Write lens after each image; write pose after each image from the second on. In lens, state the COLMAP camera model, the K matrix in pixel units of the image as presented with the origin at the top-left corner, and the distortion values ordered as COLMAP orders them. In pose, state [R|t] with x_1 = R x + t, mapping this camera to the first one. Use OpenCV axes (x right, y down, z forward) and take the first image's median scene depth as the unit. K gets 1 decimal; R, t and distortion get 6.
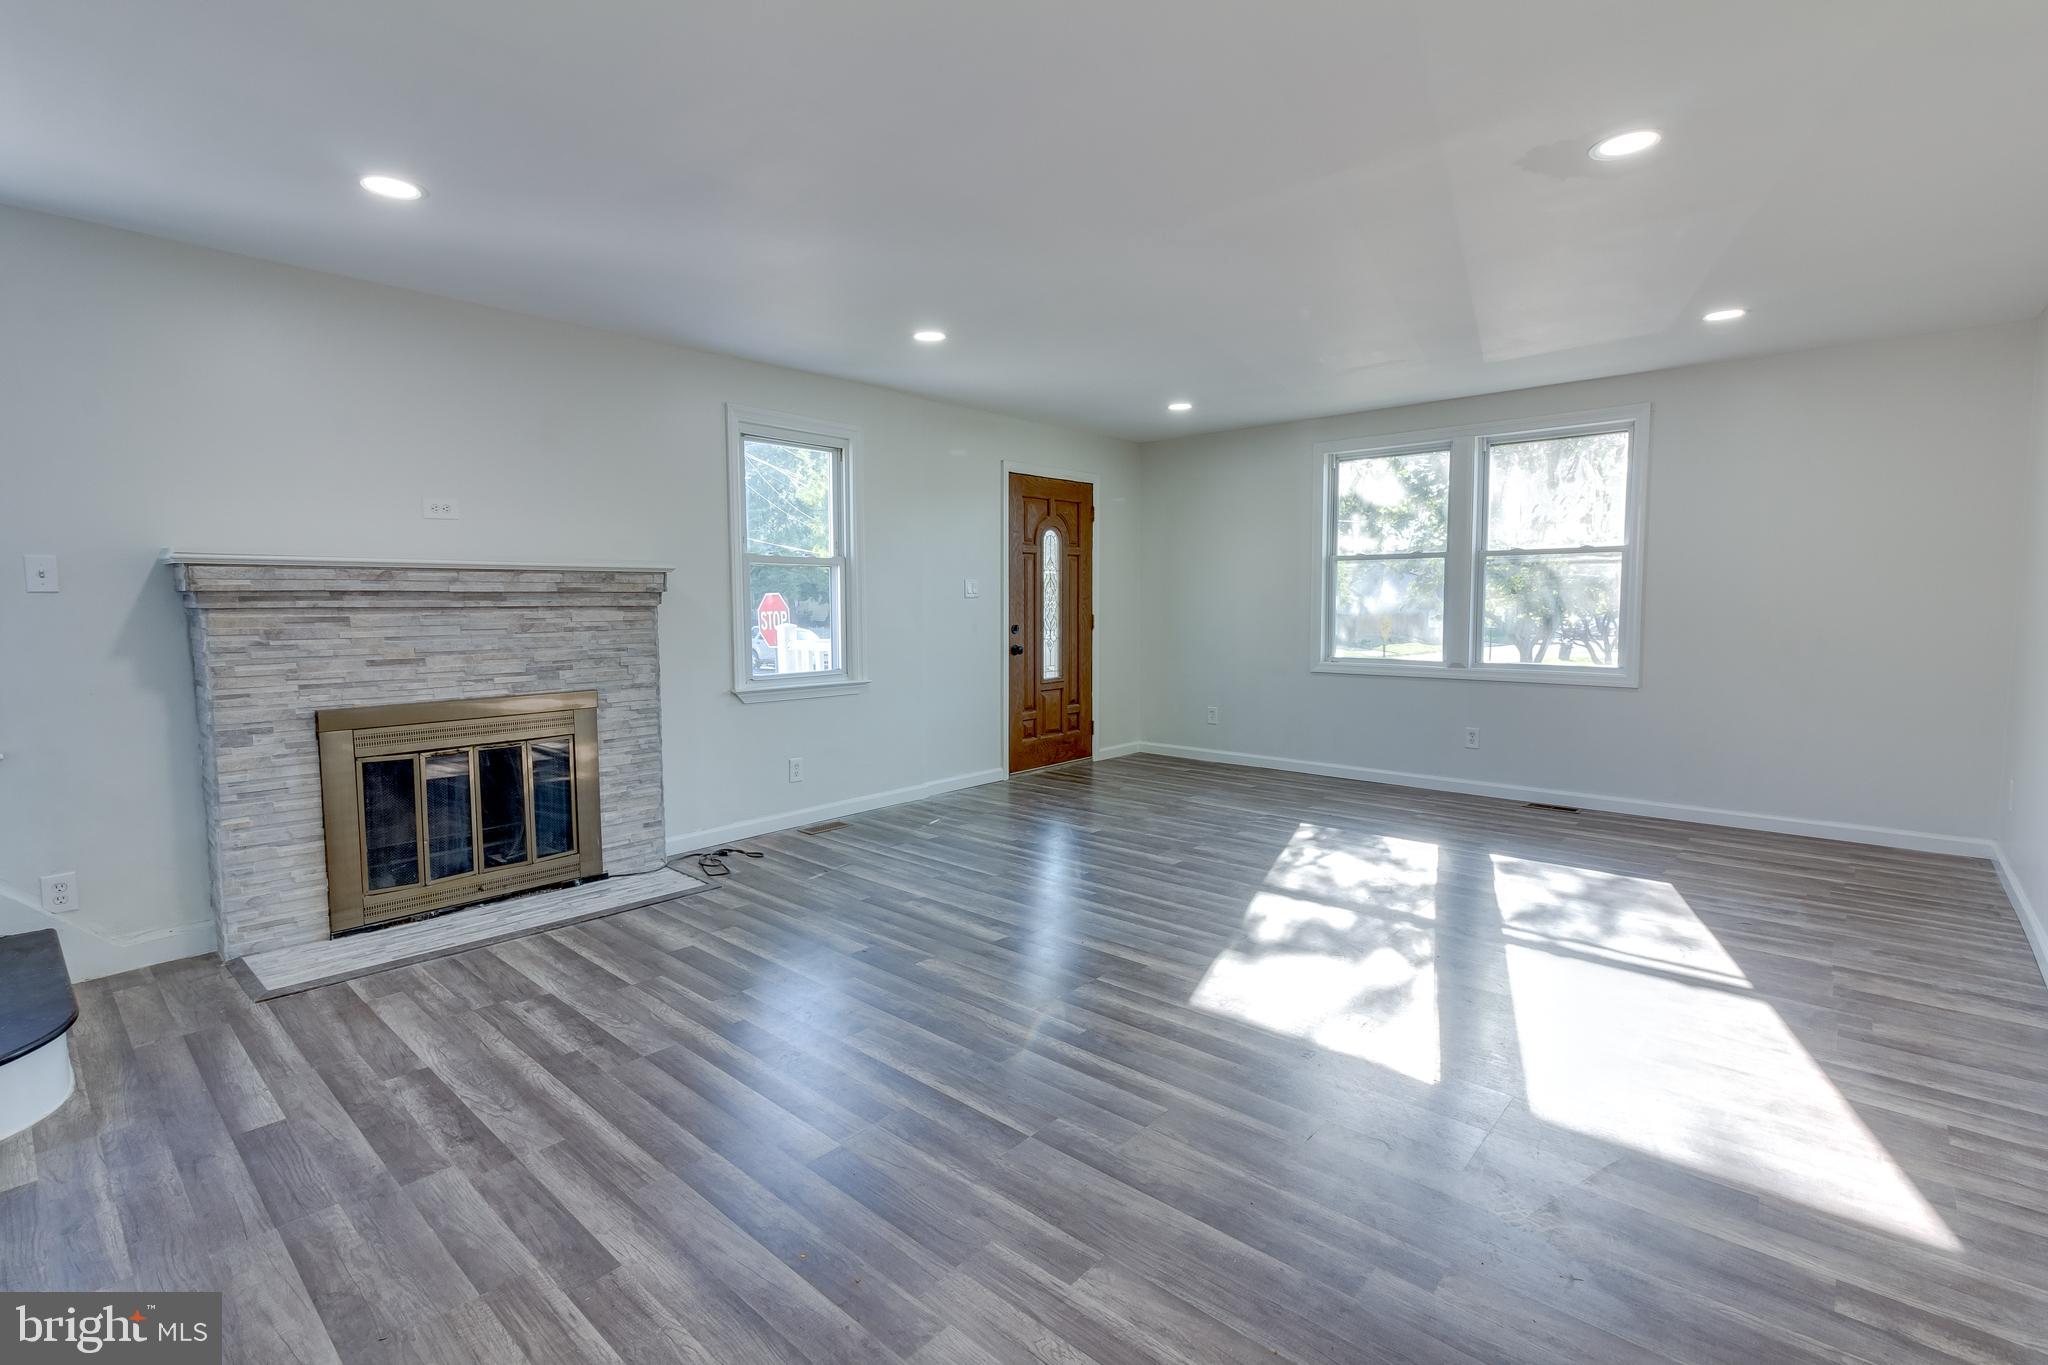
lens RADIAL K [[946.9, 0, 1009.5], [0, 946.9, 667.9], [0, 0, 1]] dist [-0.001390, 0.000674]
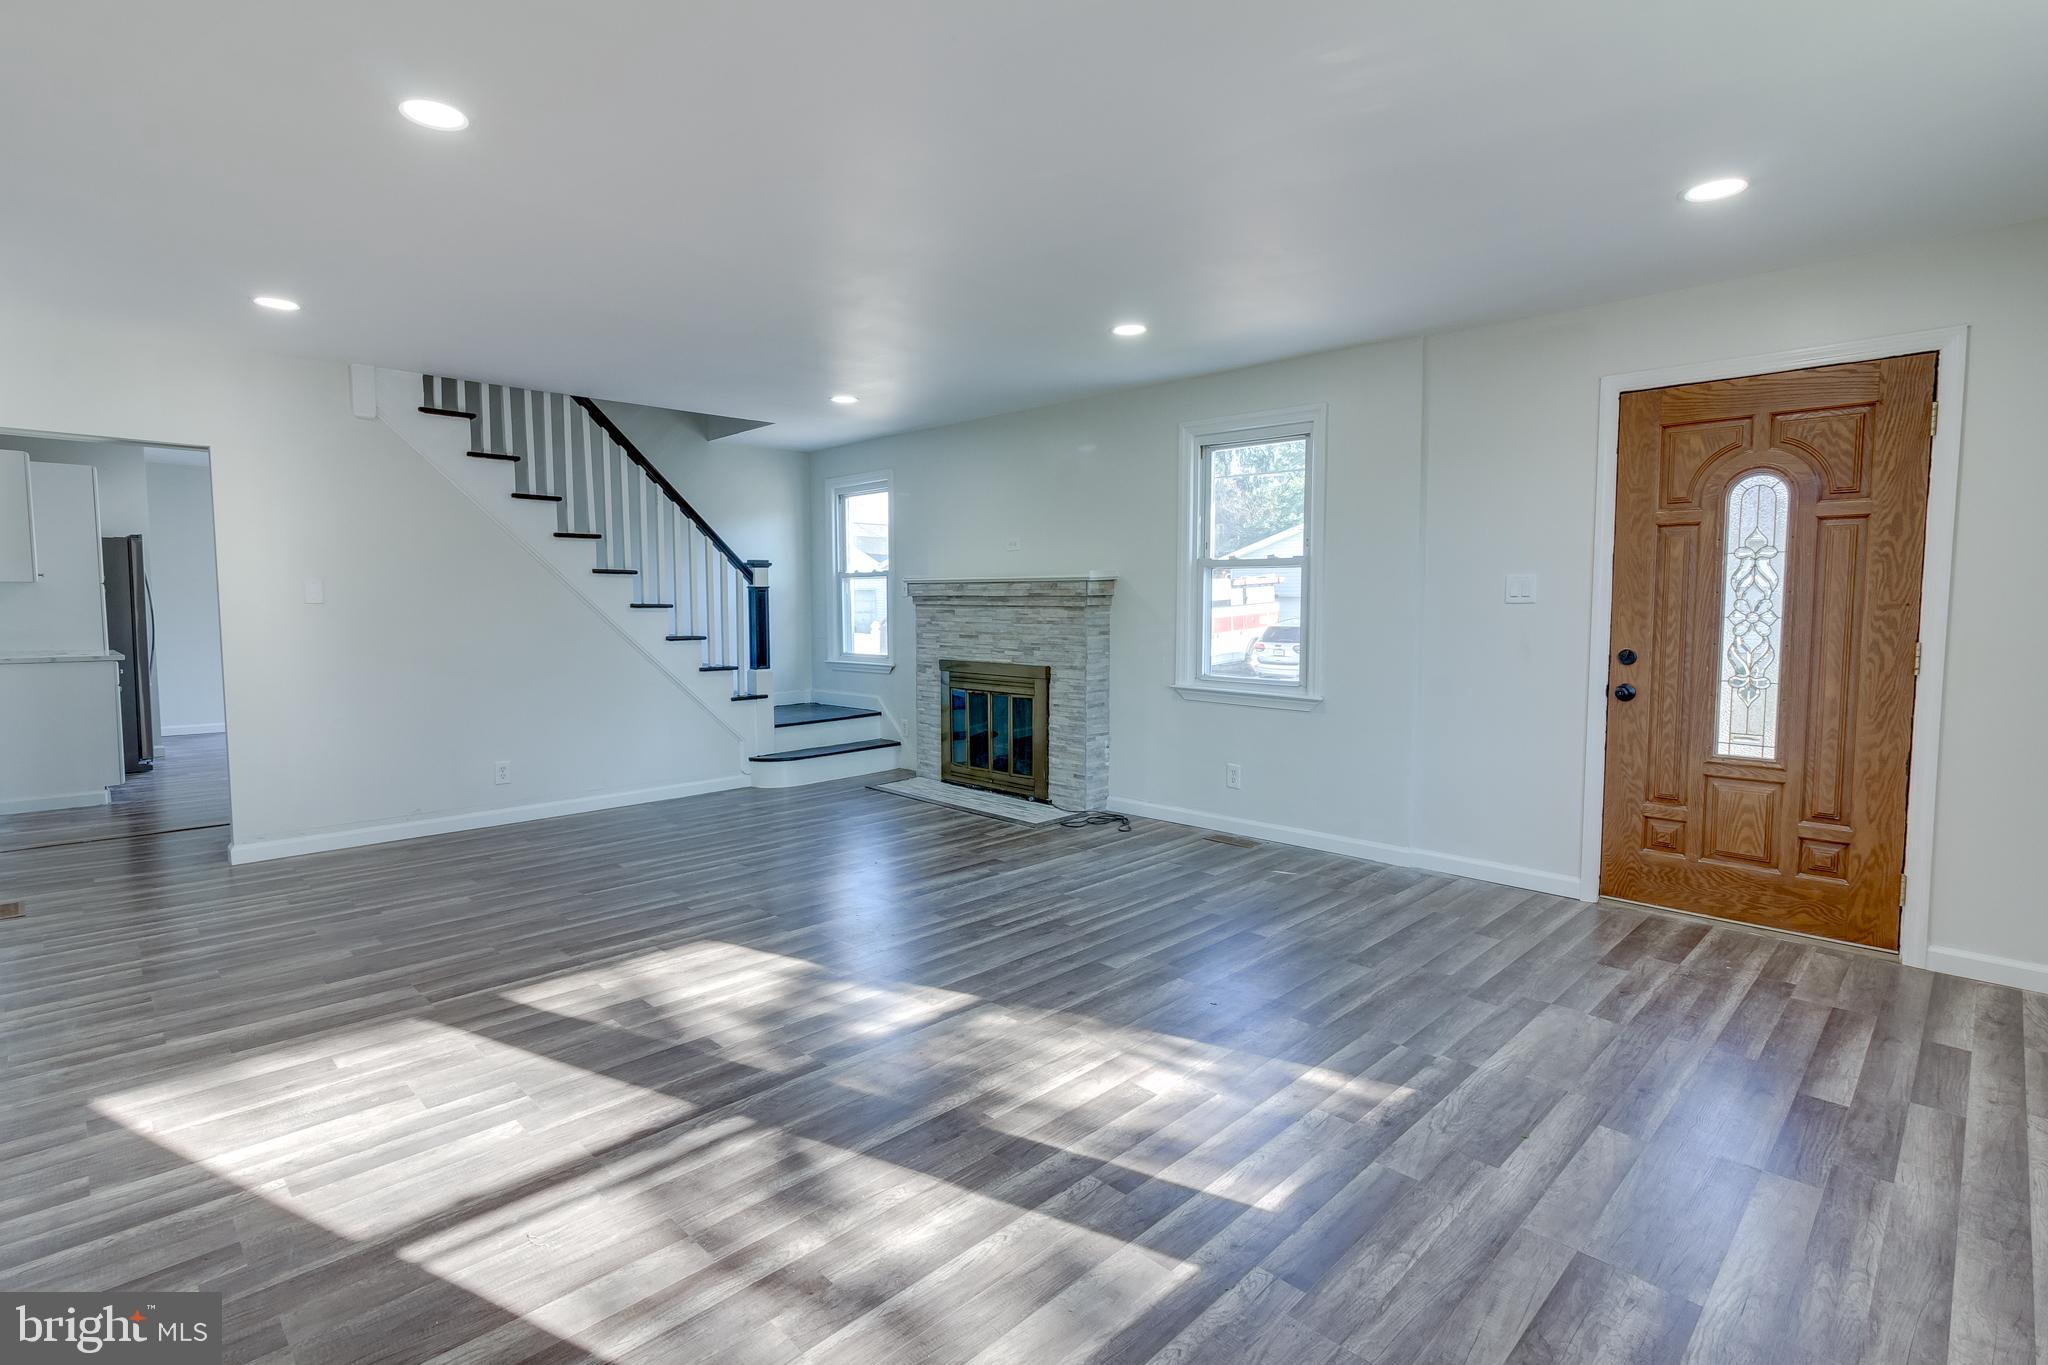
lens RADIAL K [[979.6, 0, 1019.2], [0, 979.6, 674.8], [0, 0, 1]] dist [-0.000772, -0.000854]
pose [[-0.052353, 0.082749, -0.995194, 1.028859], [-0.074392, 0.993469, 0.086519, -0.088935], [0.995854, 0.078564, -0.045855, 1.059763]]
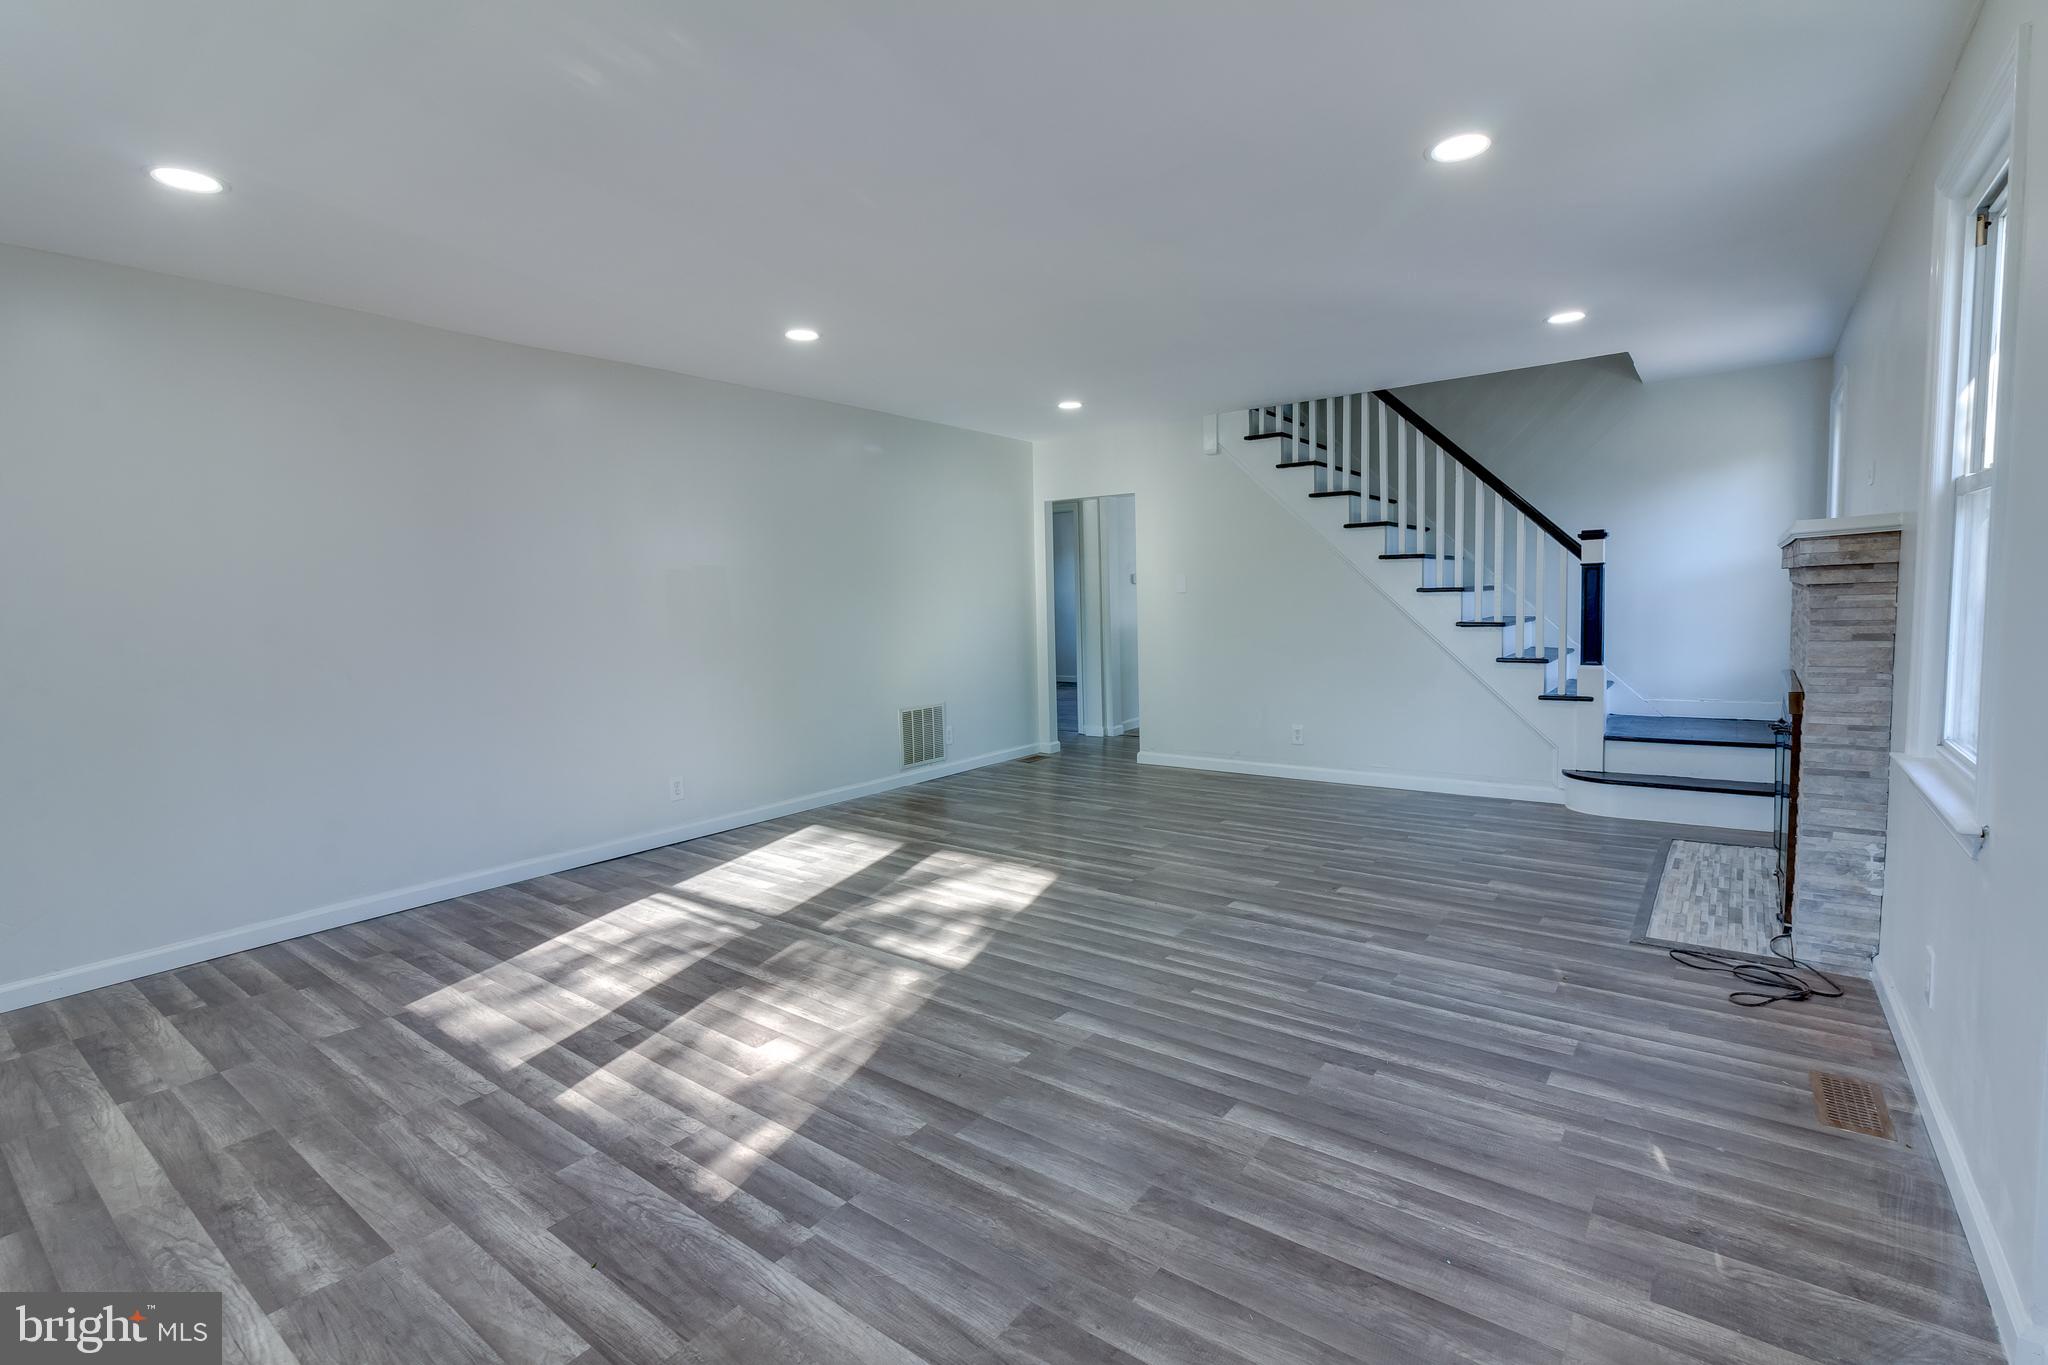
lens RADIAL K [[946.9, 0, 1009.5], [0, 946.9, 667.9], [0, 0, 1]] dist [-0.001390, 0.000674]
pose [[-0.996429, 0.037825, -0.075483, 0.280762], [0.026024, 0.988099, 0.151604, -0.137305], [0.080319, 0.149098, -0.985555, 1.777407]]
